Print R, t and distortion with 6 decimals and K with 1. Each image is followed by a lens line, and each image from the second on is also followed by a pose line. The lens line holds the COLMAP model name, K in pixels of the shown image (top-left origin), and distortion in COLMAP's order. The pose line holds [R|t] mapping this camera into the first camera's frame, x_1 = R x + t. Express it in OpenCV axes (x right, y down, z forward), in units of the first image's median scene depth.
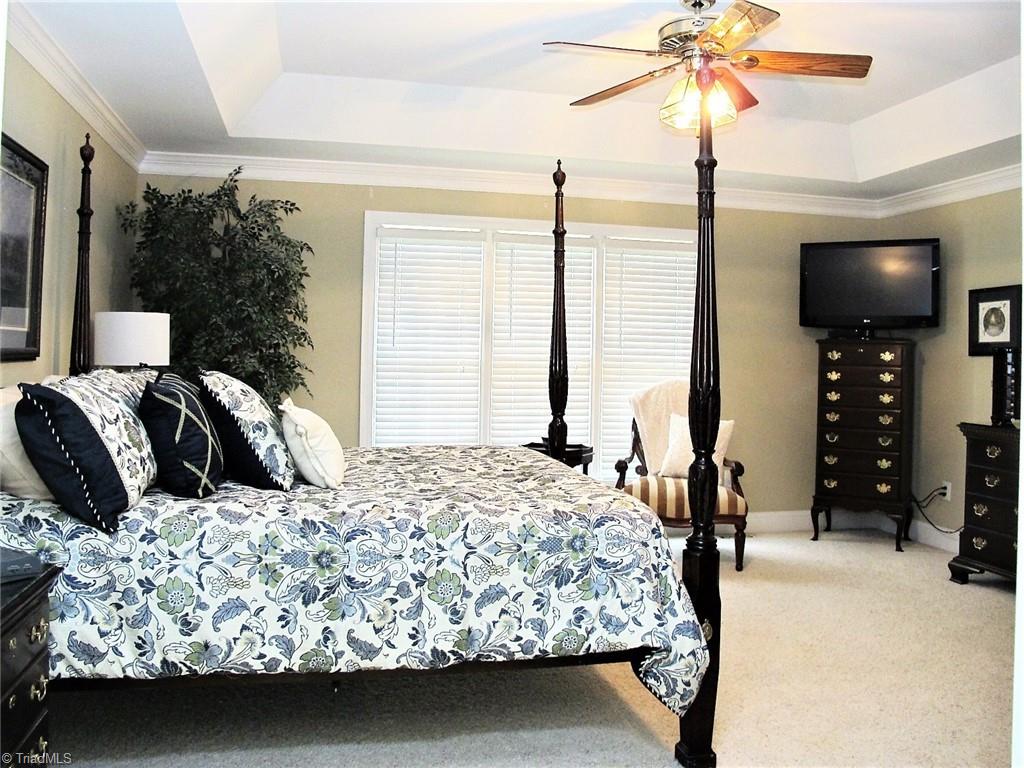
lens RADIAL K [[862.2, 0, 511.6], [0, 862.2, 344.0], [0, 0, 1]] dist [-0.134629, 0.085081]
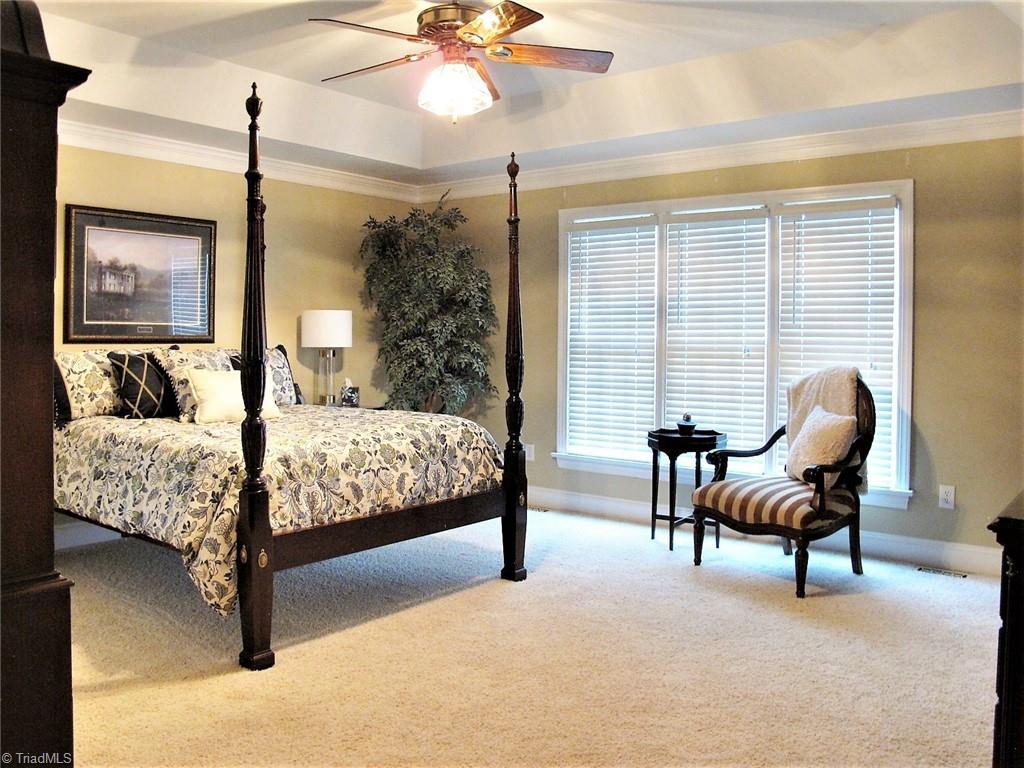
lens RADIAL K [[862.2, 0, 511.6], [0, 862.2, 344.0], [0, 0, 1]] dist [-0.134629, 0.085081]
pose [[0.630054, -0.006219, -0.776526, 1.331605], [0.013623, 0.999903, 0.003046, 0.030196], [0.776432, -0.012498, 0.630077, 0.485882]]
